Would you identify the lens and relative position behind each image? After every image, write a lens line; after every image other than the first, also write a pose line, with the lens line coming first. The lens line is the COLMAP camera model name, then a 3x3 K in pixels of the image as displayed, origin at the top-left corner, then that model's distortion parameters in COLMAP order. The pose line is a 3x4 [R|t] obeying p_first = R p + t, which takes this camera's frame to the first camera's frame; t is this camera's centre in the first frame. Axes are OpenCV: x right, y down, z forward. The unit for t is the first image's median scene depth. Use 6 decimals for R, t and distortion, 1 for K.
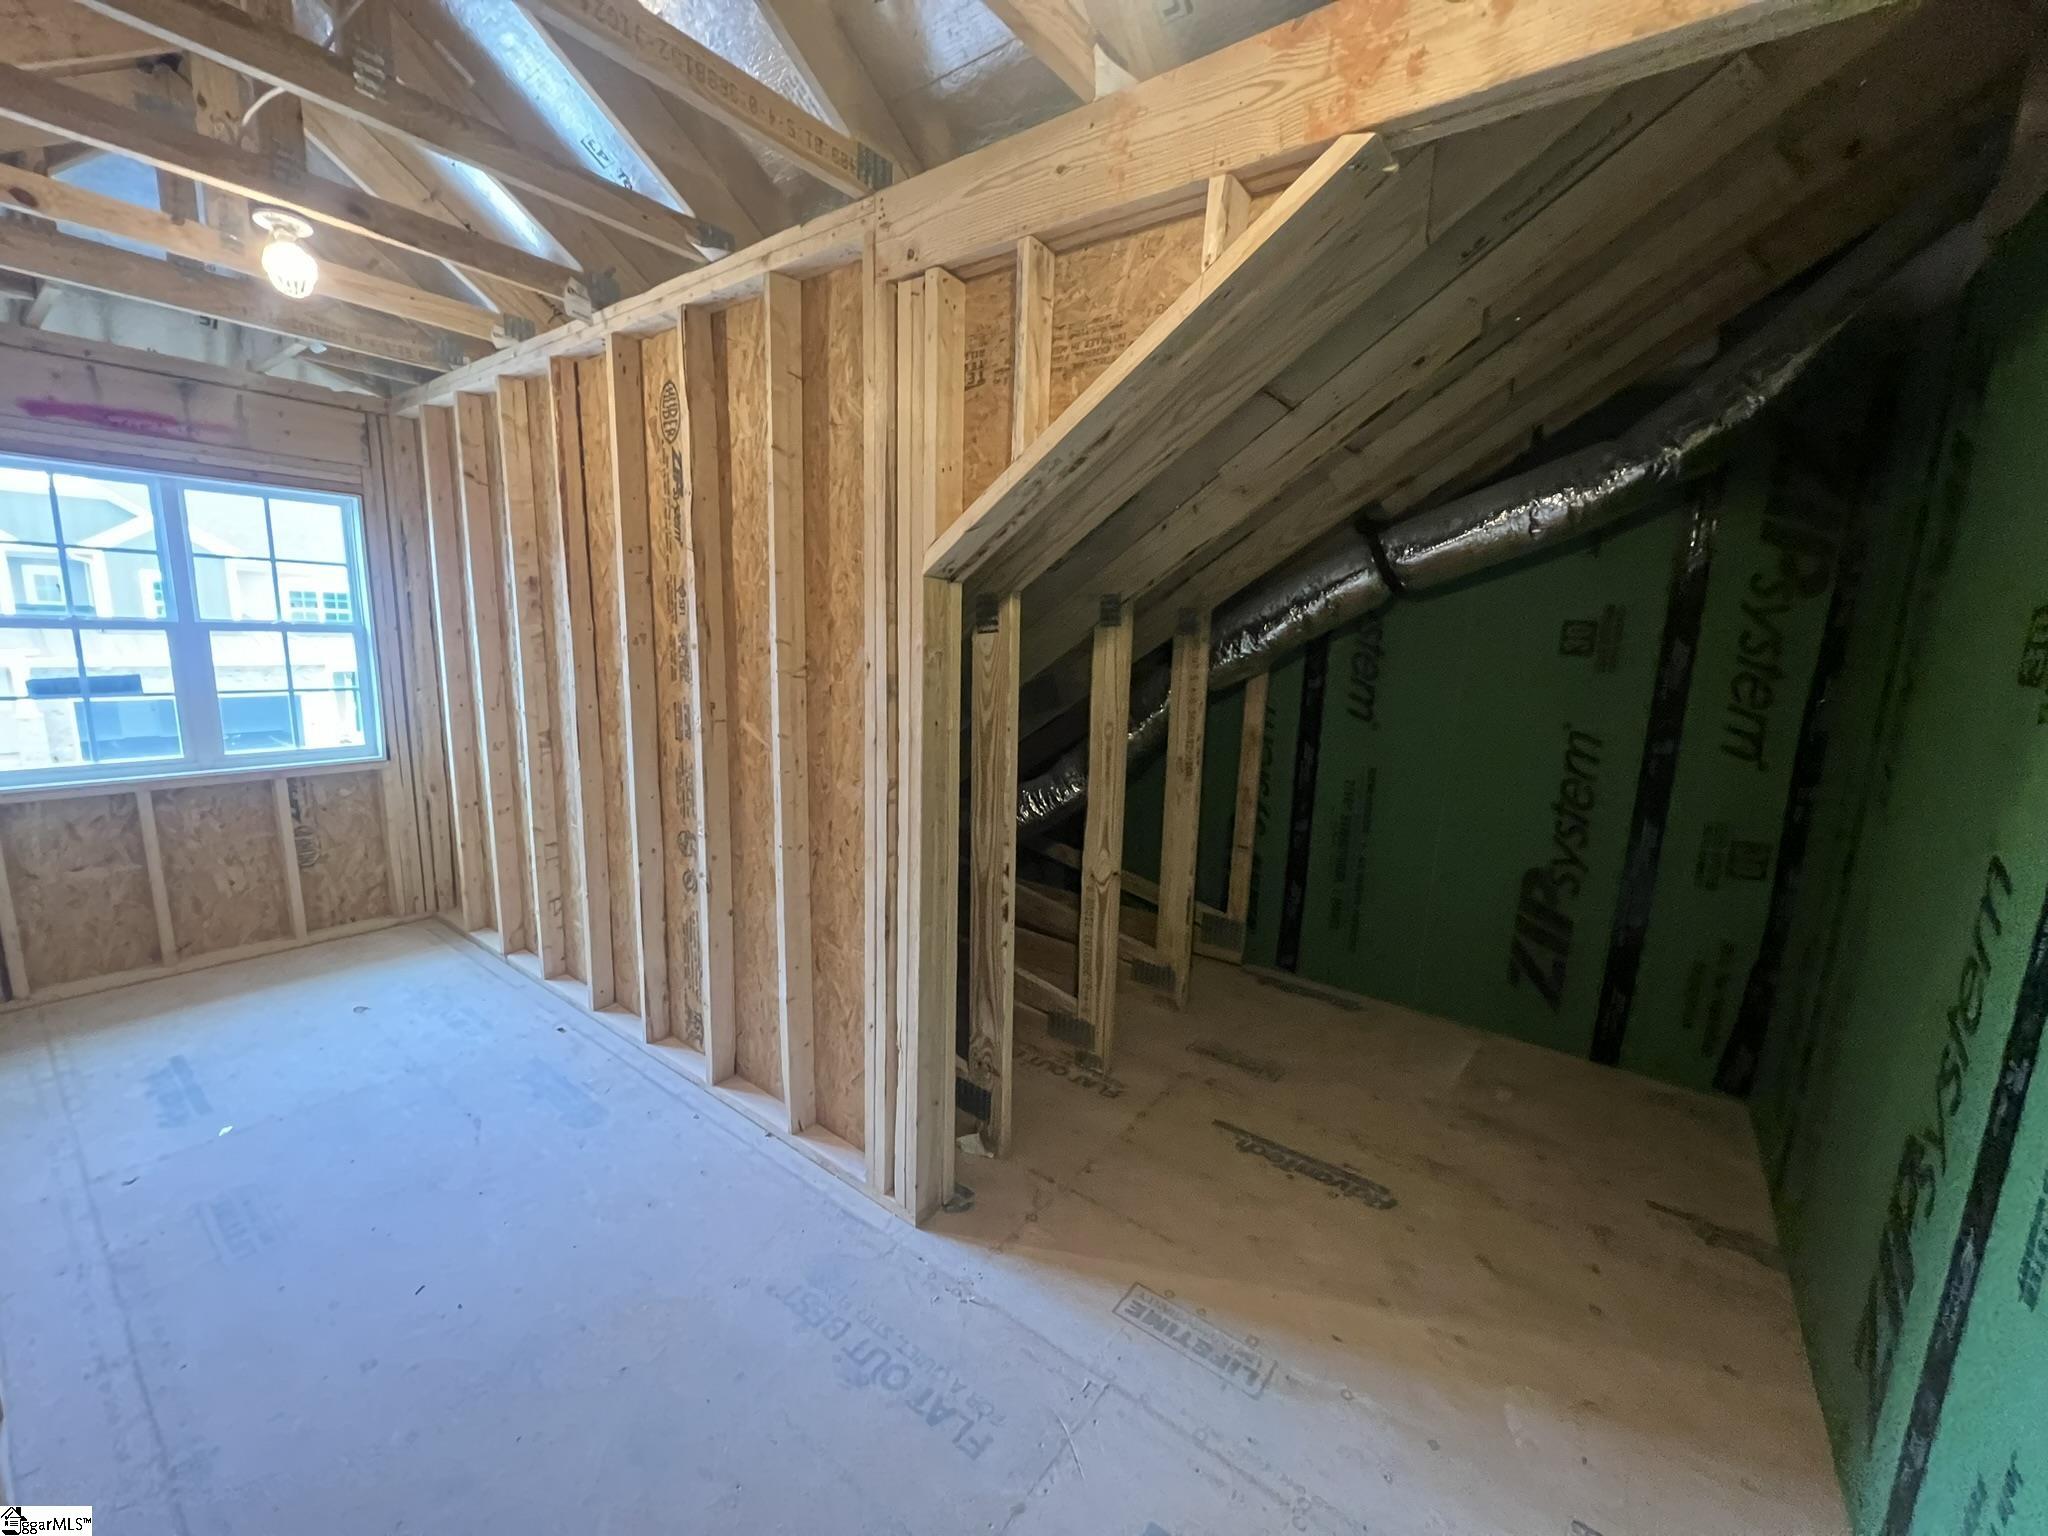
lens RADIAL K [[809.5, 0, 1024.0], [0, 809.5, 768.0], [0, 0, 1]] dist [-0.002319, 0.000188]
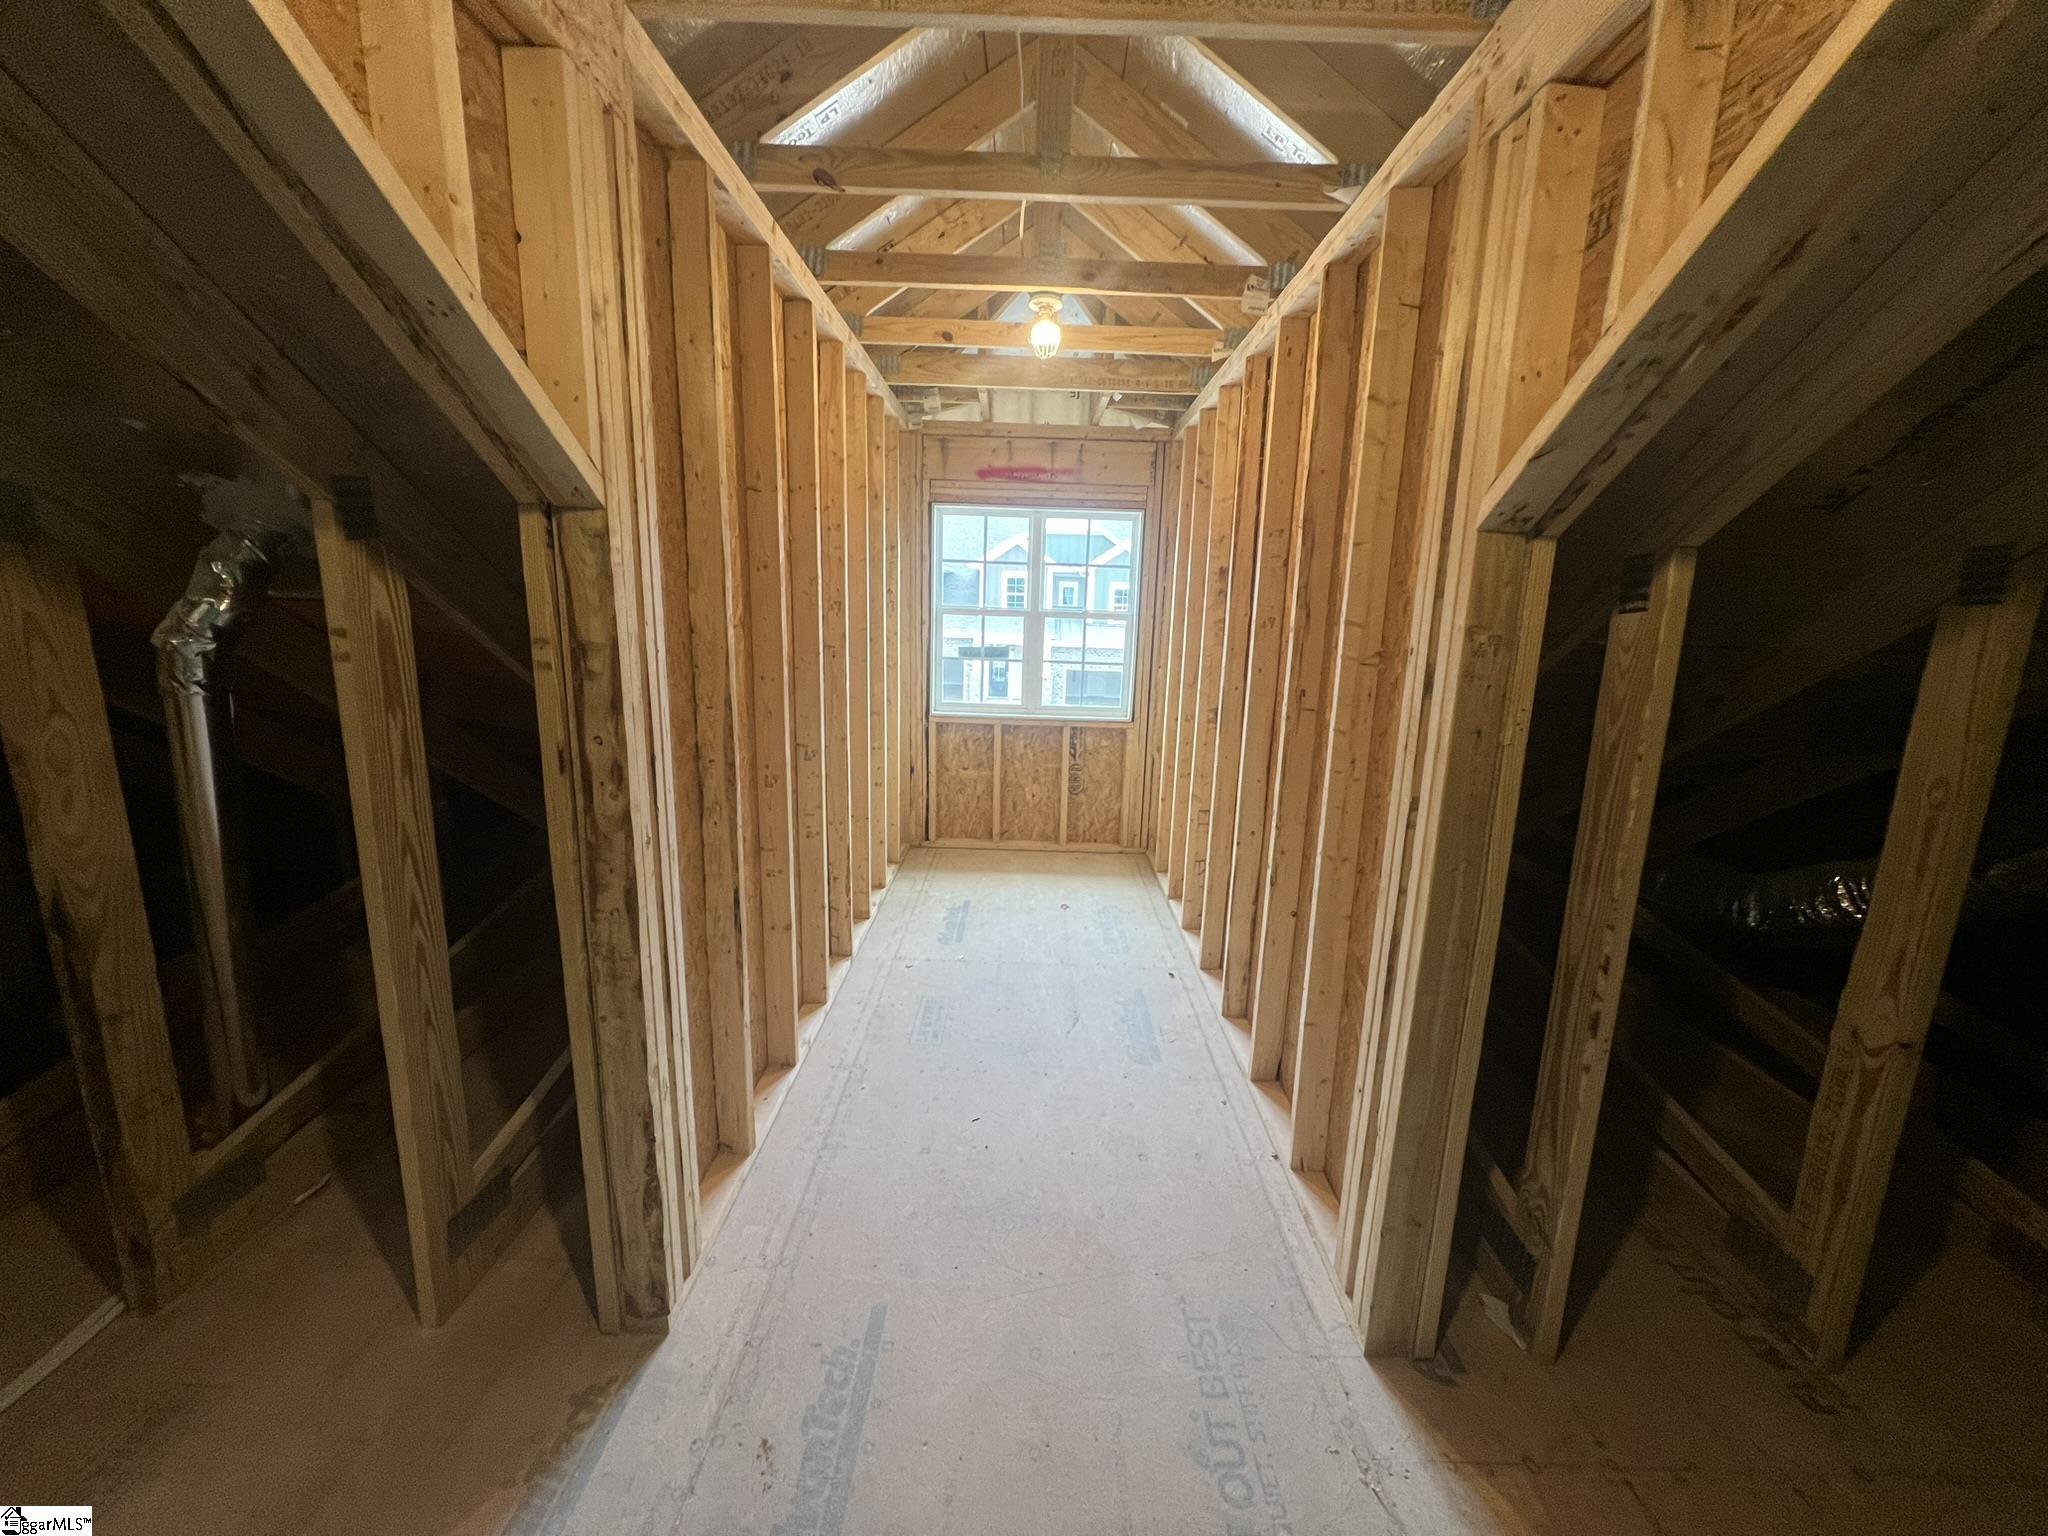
lens RADIAL K [[809.5, 0, 1024.0], [0, 809.5, 768.0], [0, 0, 1]] dist [-0.002319, 0.000188]
pose [[0.594604, 0.147615, -0.790352, 0.163910], [-0.145250, 0.986549, 0.074983, -0.012811], [0.790790, 0.070214, 0.608047, 0.159201]]
